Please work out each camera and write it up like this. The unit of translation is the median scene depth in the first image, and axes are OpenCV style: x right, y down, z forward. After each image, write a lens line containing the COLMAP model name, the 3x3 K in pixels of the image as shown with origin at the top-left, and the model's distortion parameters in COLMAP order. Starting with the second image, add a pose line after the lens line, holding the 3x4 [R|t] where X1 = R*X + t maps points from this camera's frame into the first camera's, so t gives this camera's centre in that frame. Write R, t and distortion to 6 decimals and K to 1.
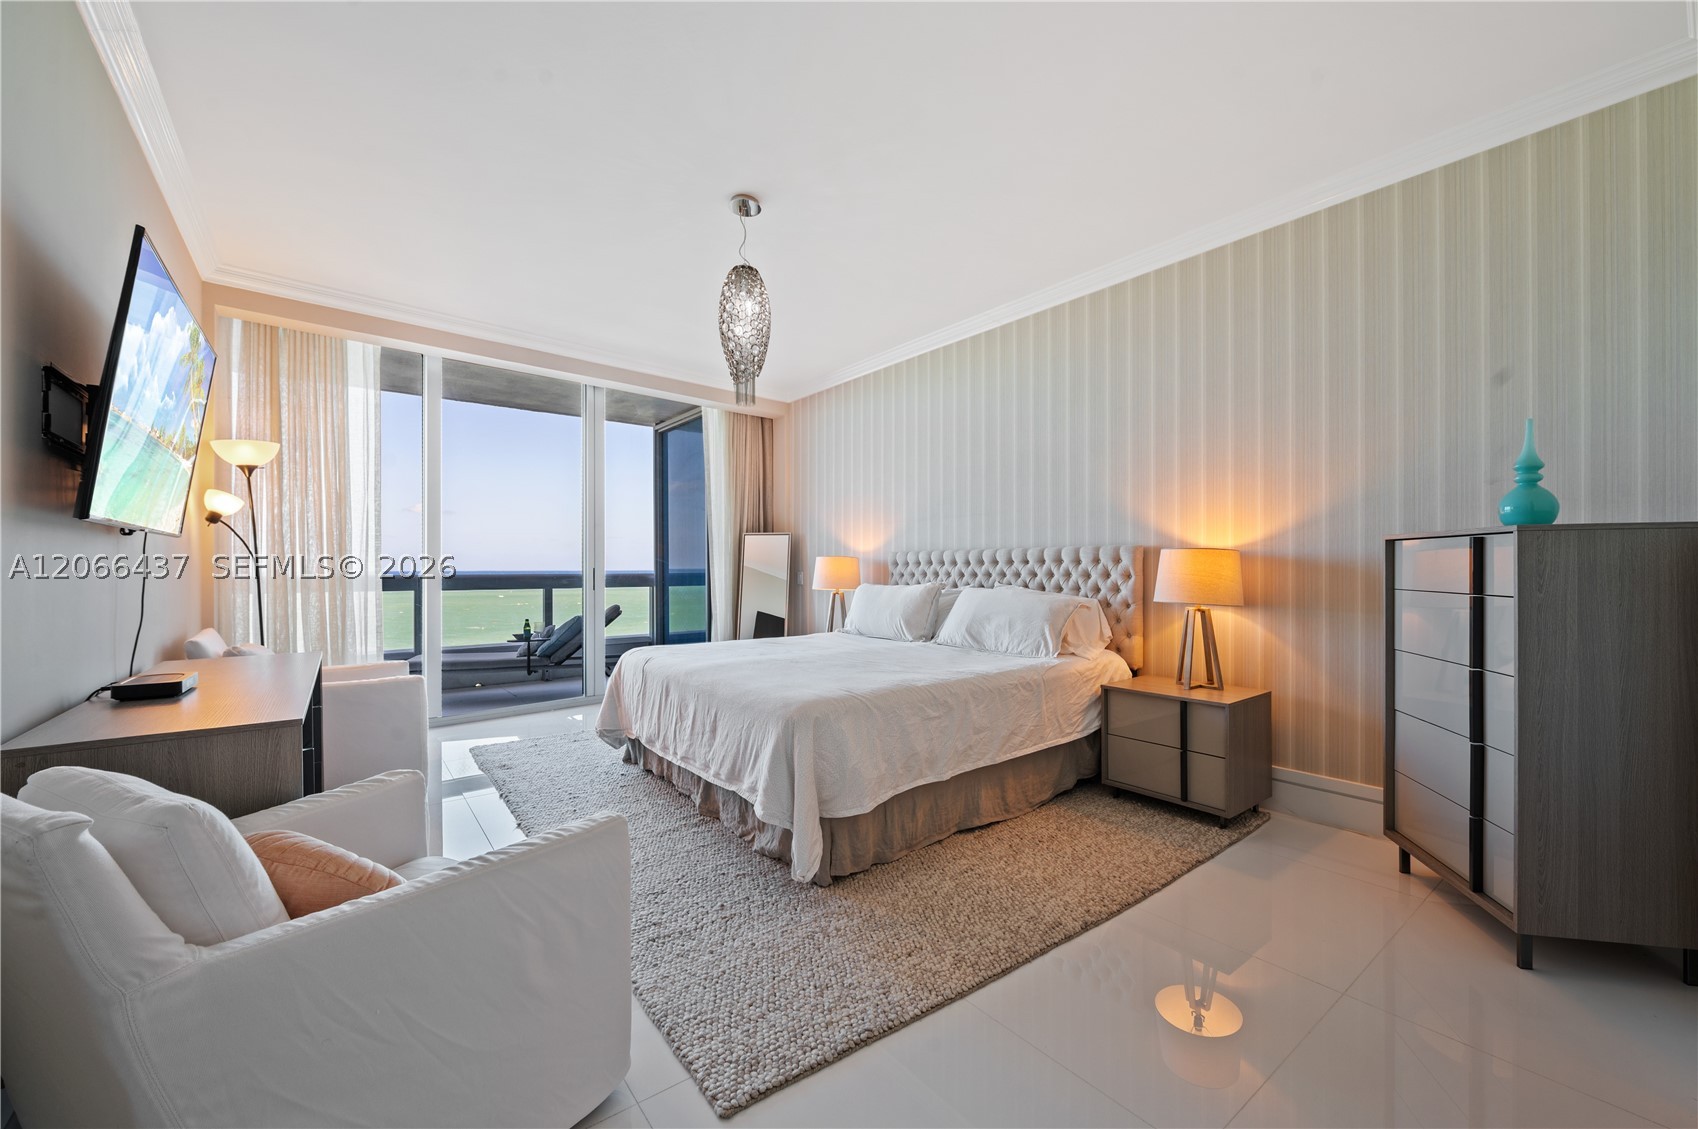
lens RADIAL K [[678.0, 0, 867.6], [0, 678.0, 564.5], [0, 0, 1]] dist [-0.010653, -0.001365]
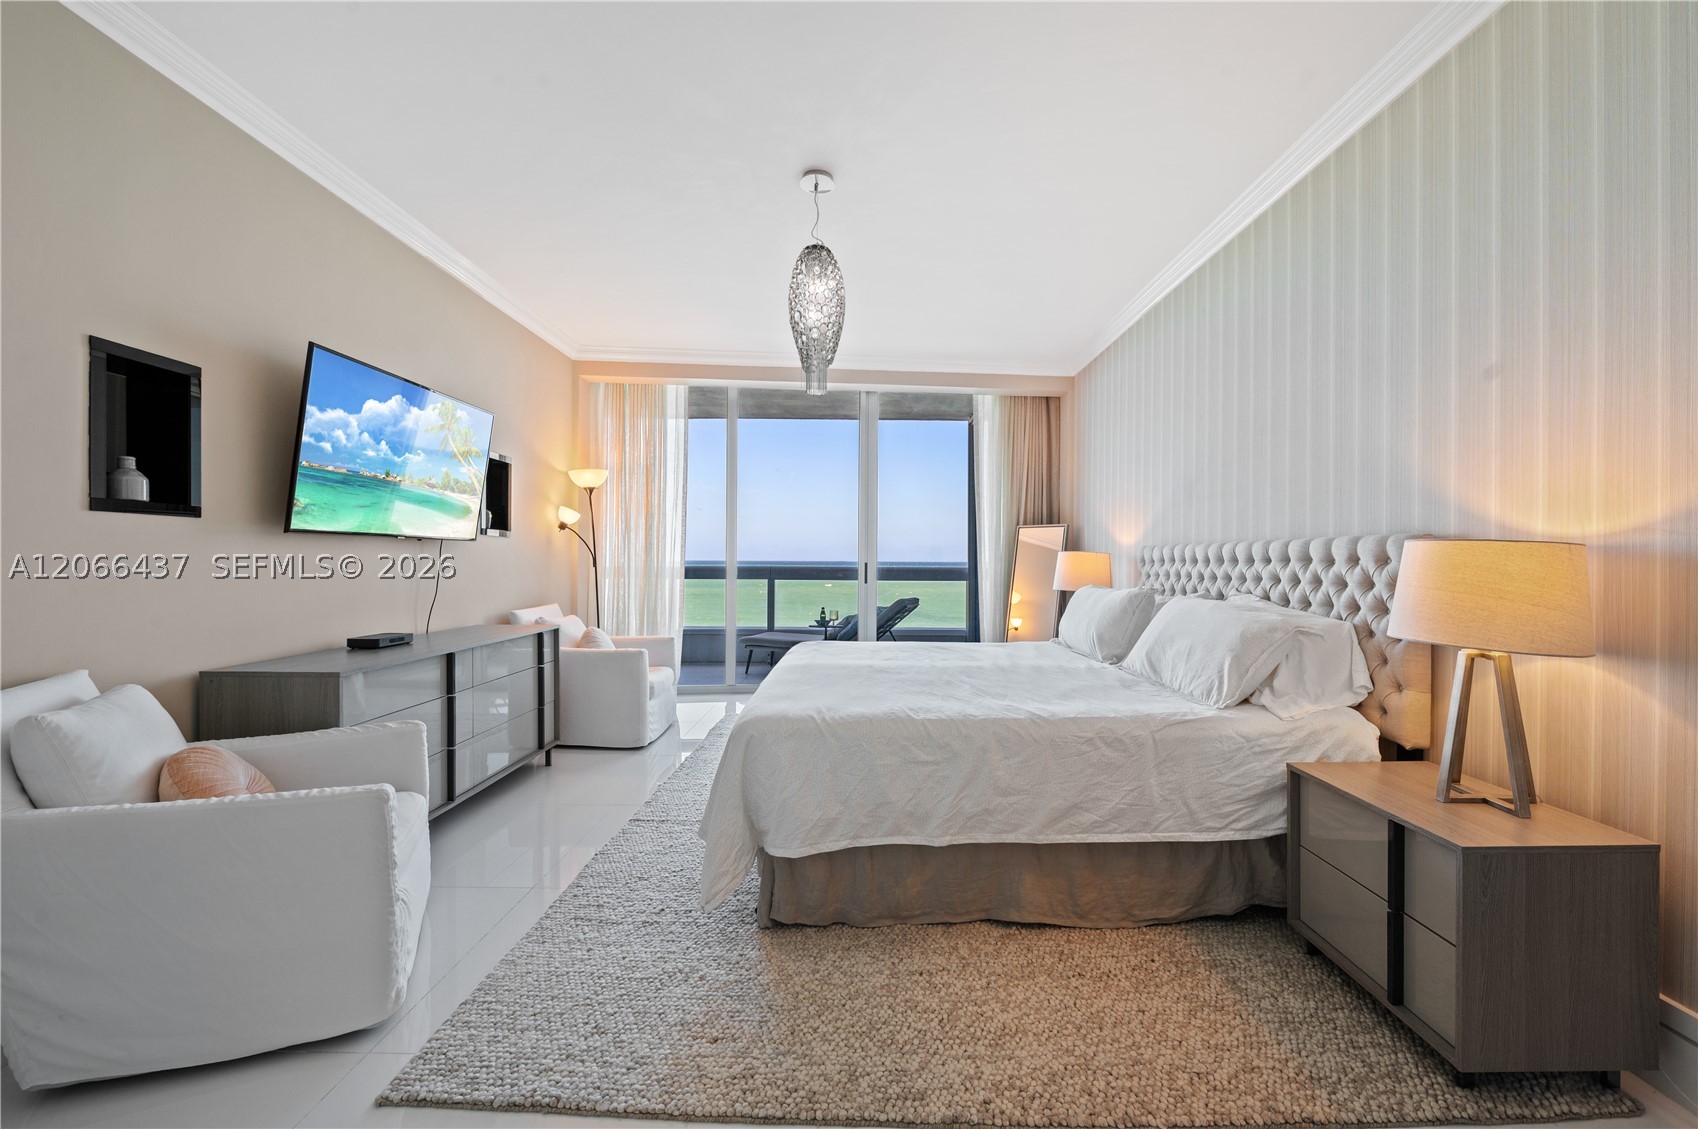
lens RADIAL K [[678.0, 0, 857.4], [0, 678.0, 557.2], [0, 0, 1]] dist [-0.010653, -0.001365]
pose [[0.781927, 0.005003, -0.623350, 0.418022], [-0.004627, 0.999987, 0.002222, -0.008896], [0.623353, 0.001147, 0.781940, 0.274783]]
